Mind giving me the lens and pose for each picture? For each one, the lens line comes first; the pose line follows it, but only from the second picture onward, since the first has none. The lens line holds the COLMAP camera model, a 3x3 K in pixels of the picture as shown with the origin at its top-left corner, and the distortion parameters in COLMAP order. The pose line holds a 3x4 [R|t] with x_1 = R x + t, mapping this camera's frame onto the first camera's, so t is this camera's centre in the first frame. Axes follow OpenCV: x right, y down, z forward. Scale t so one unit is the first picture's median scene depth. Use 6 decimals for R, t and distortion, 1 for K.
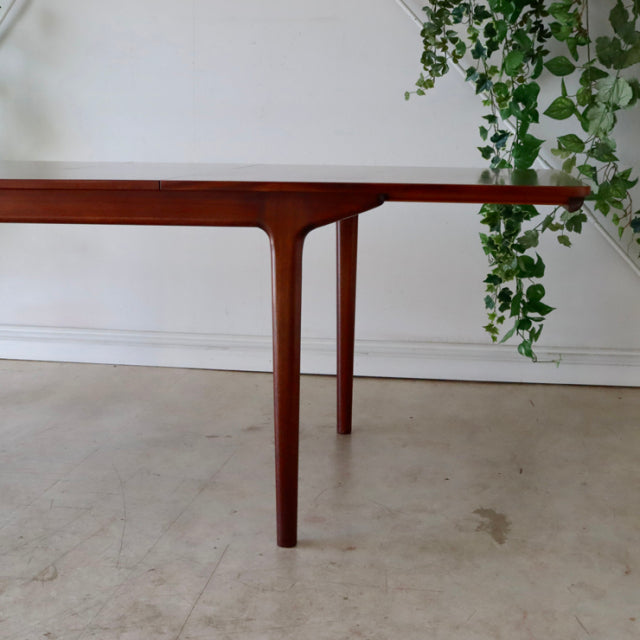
lens RADIAL K [[1052.5, 0, 343.3], [0, 1052.5, 328.7], [0, 0, 1]] dist [-0.022252, 0.000000]
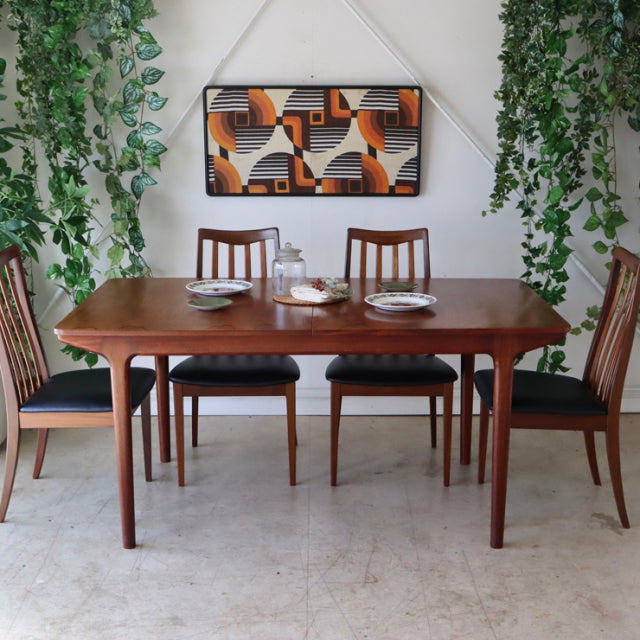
lens RADIAL K [[1052.5, 0, 322.7], [0, 1052.5, 322.1], [0, 0, 1]] dist [-0.022252, 0.000000]
pose [[0.988536, -0.040428, 0.145472, -0.368505], [0.039113, 0.999164, 0.011889, -0.109490], [-0.145831, -0.006063, 0.989291, -0.352499]]
